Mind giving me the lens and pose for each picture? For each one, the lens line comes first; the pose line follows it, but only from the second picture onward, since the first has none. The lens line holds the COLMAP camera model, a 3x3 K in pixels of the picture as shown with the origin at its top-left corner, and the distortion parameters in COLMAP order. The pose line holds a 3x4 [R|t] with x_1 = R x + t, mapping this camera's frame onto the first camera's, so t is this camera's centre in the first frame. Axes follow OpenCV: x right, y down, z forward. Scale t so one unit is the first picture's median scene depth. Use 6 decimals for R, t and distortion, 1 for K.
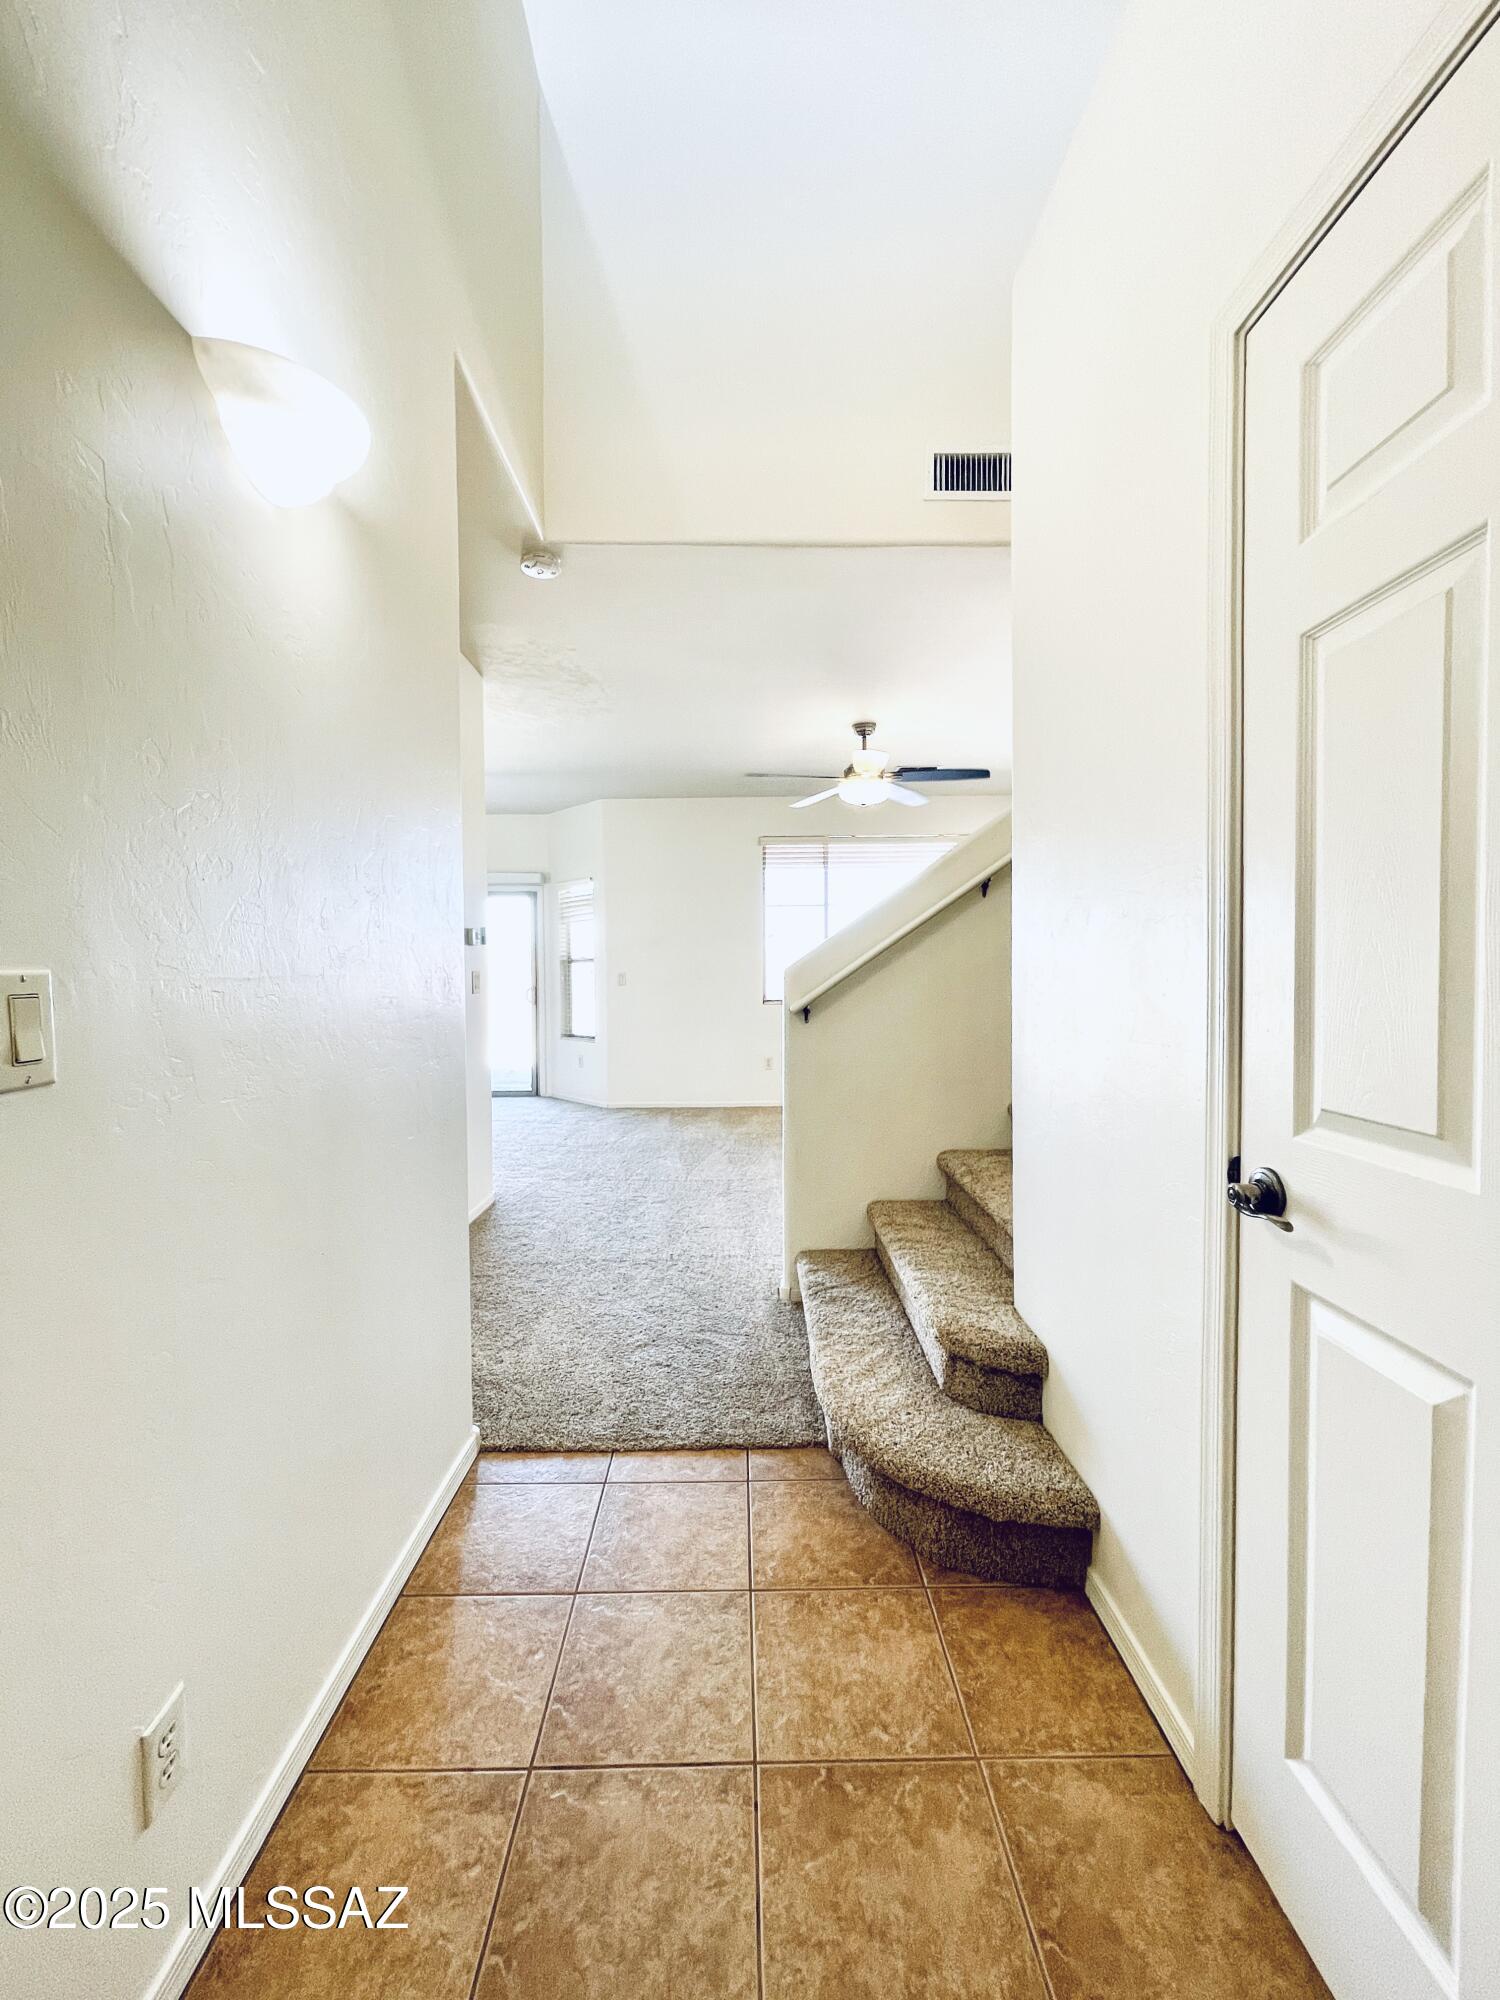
lens RADIAL K [[815.5, 0, 755.2], [0, 815.5, 995.1], [0, 0, 1]] dist [-0.000334, -0.001150]
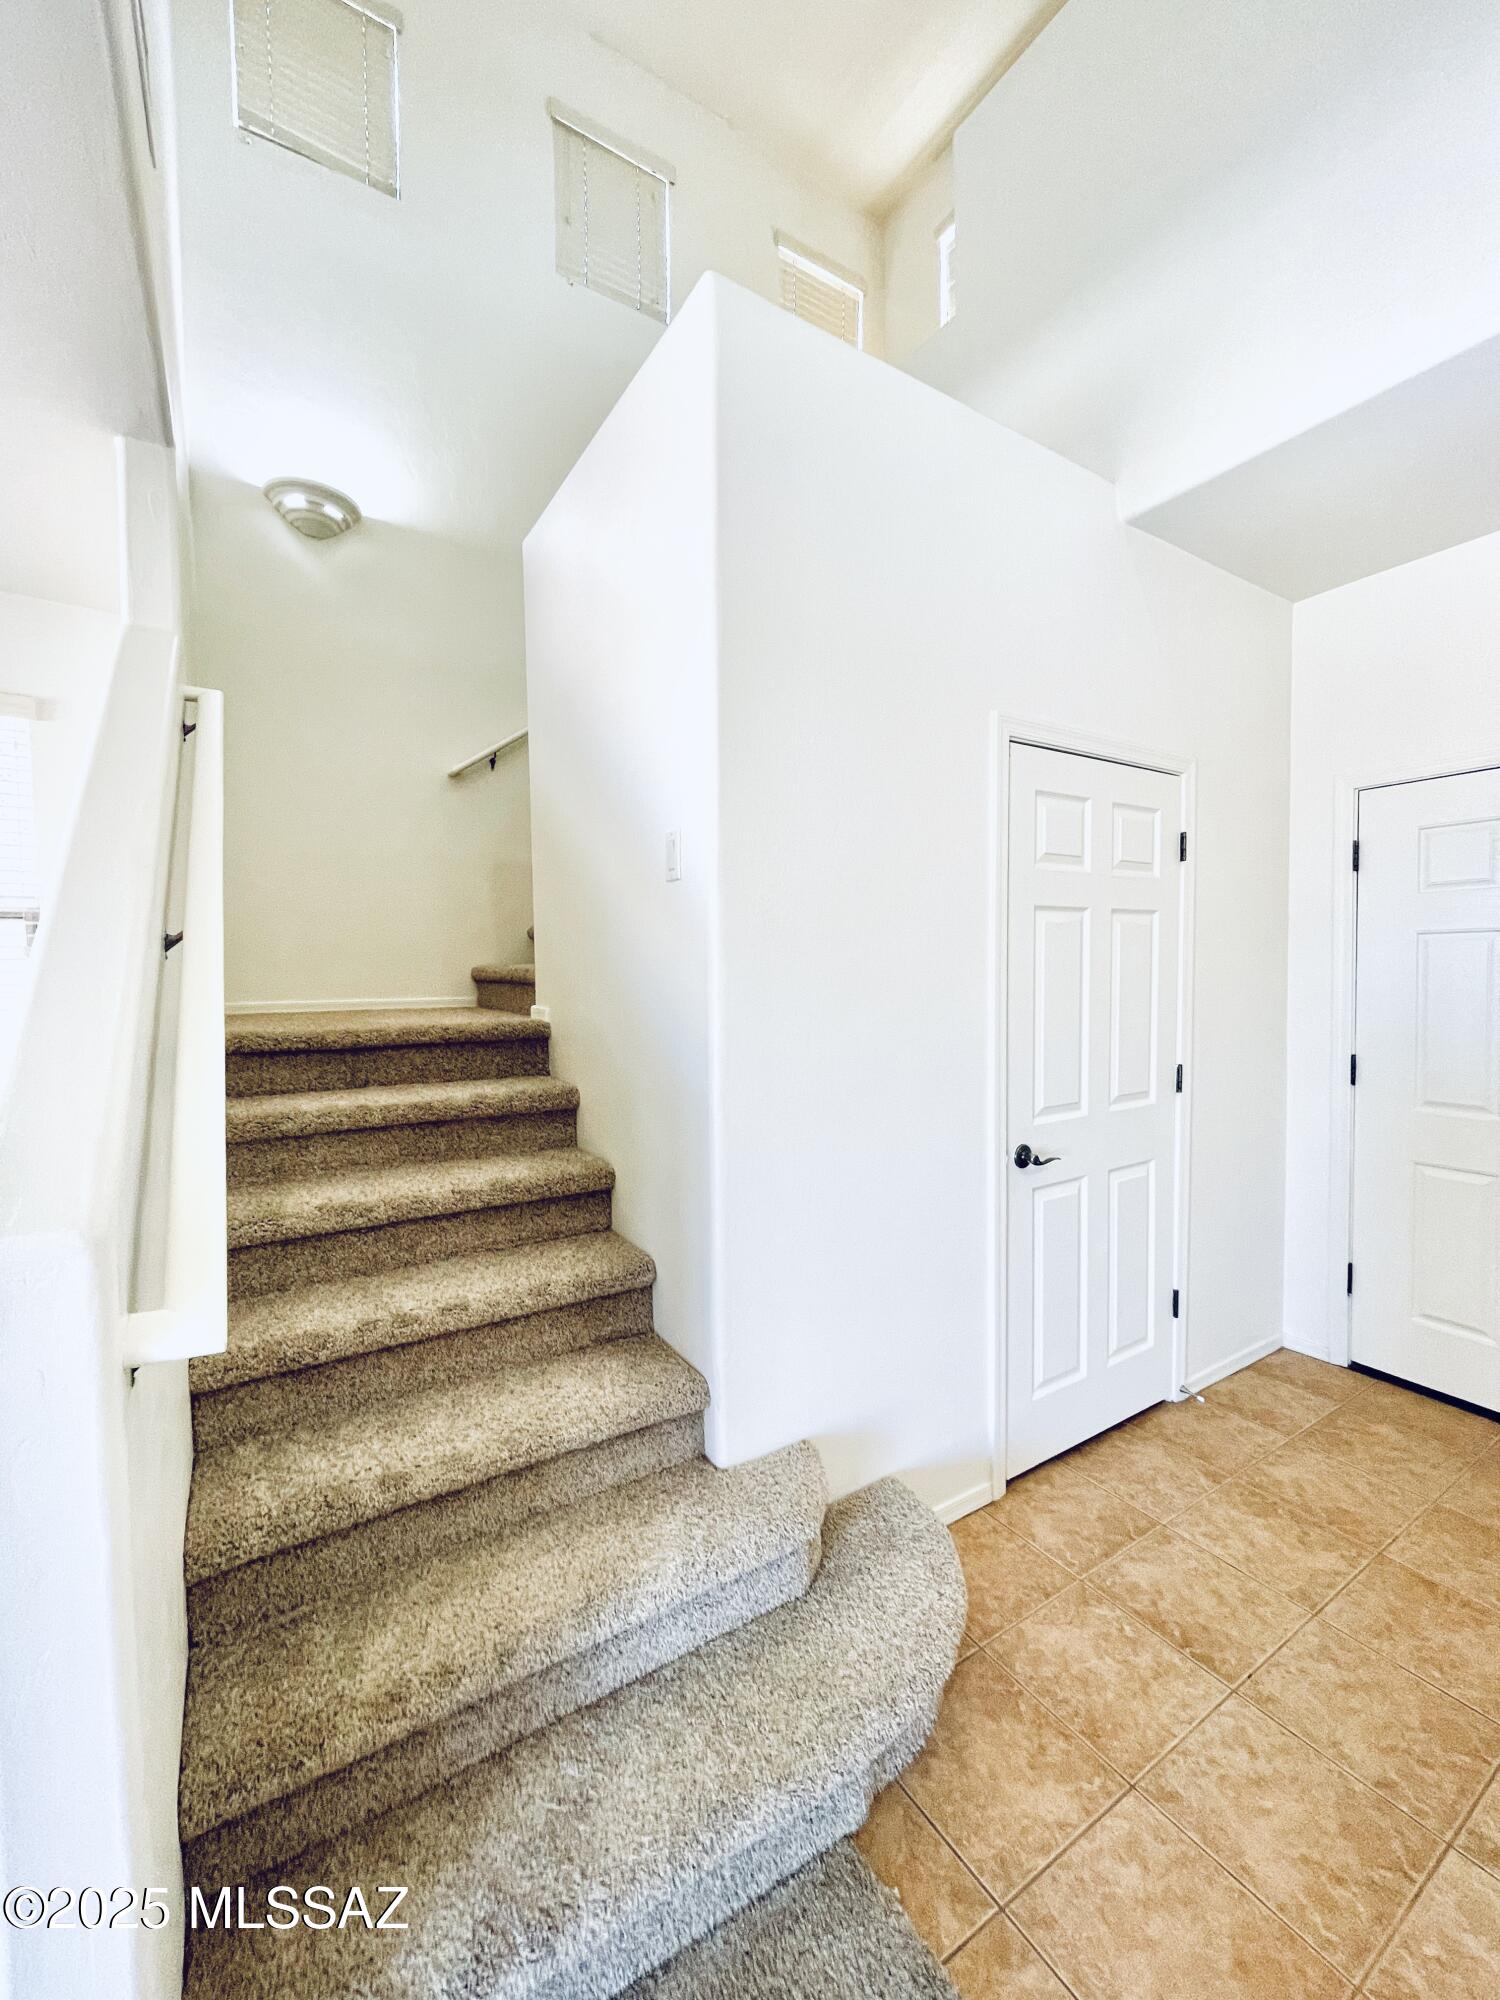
lens RADIAL K [[815.5, 0, 740.2], [0, 815.5, 984.7], [0, 0, 1]] dist [-0.000334, -0.001150]
pose [[-0.524253, -0.020845, 0.851307, -0.592251], [0.021118, 0.999075, 0.037469, -0.223541], [-0.851301, 0.037621, -0.523327, 2.037151]]
